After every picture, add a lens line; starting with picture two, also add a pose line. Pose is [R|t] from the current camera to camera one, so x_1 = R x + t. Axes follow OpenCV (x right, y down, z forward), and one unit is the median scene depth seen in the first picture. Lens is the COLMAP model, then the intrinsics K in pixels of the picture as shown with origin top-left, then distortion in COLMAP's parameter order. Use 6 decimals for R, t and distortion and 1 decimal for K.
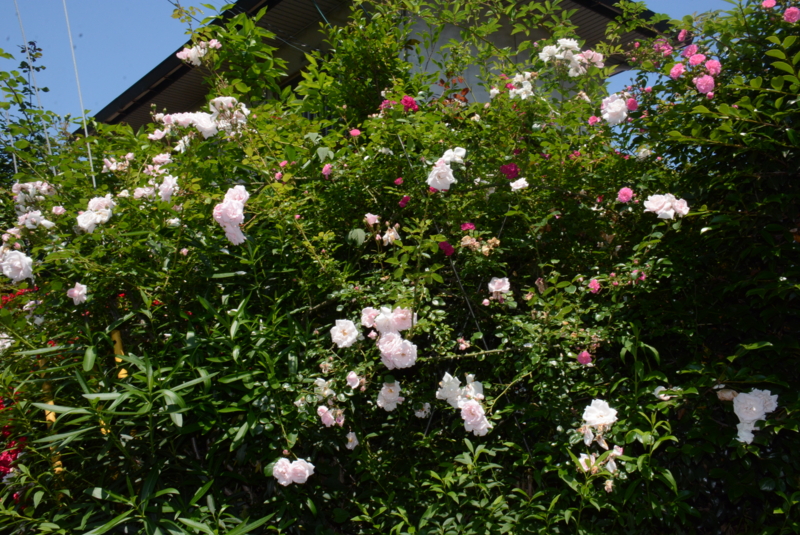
lens RADIAL K [[802.6, 0, 399.5], [0, 802.6, 264.4], [0, 0, 1]] dist [-0.019313, 0.000000]
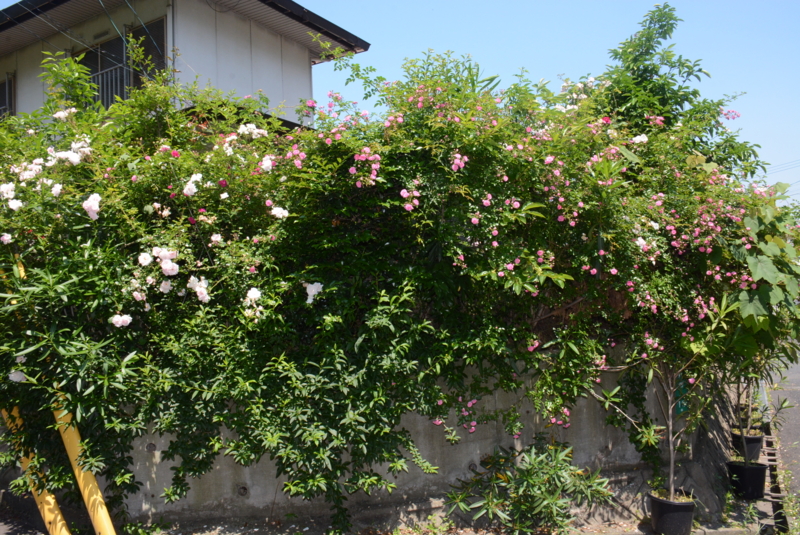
lens RADIAL K [[625.2, 0, 401.9], [0, 625.2, 267.2], [0, 0, 1]] dist [-0.147735, 0.073063]
pose [[0.932196, -0.005009, 0.361919, -0.016897], [-0.047885, 0.989408, 0.137033, -0.154689], [-0.358772, -0.145072, 0.922083, -0.800032]]
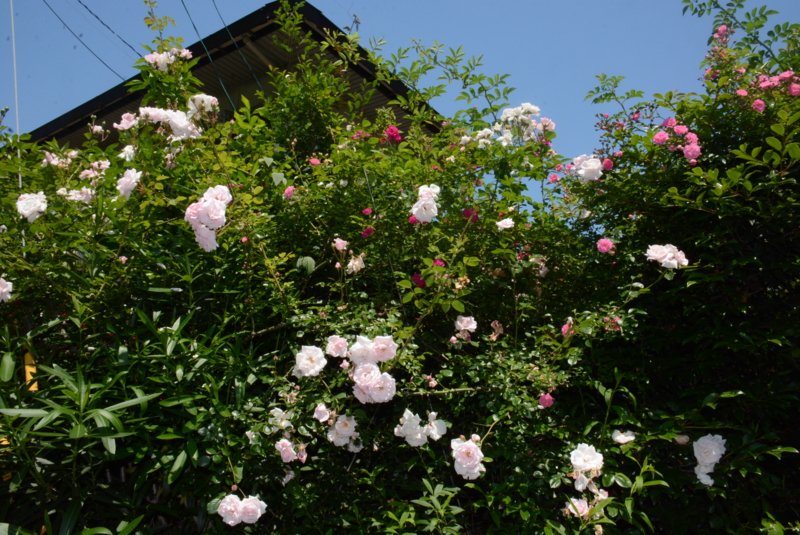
lens RADIAL K [[625.2, 0, 399.9], [0, 625.2, 264.1], [0, 0, 1]] dist [-0.147735, 0.073063]
pose [[0.958206, 0.109479, 0.264302, -0.169691], [-0.085456, 0.991233, -0.100774, 0.038083], [-0.273018, 0.073976, 0.959161, 0.274393]]
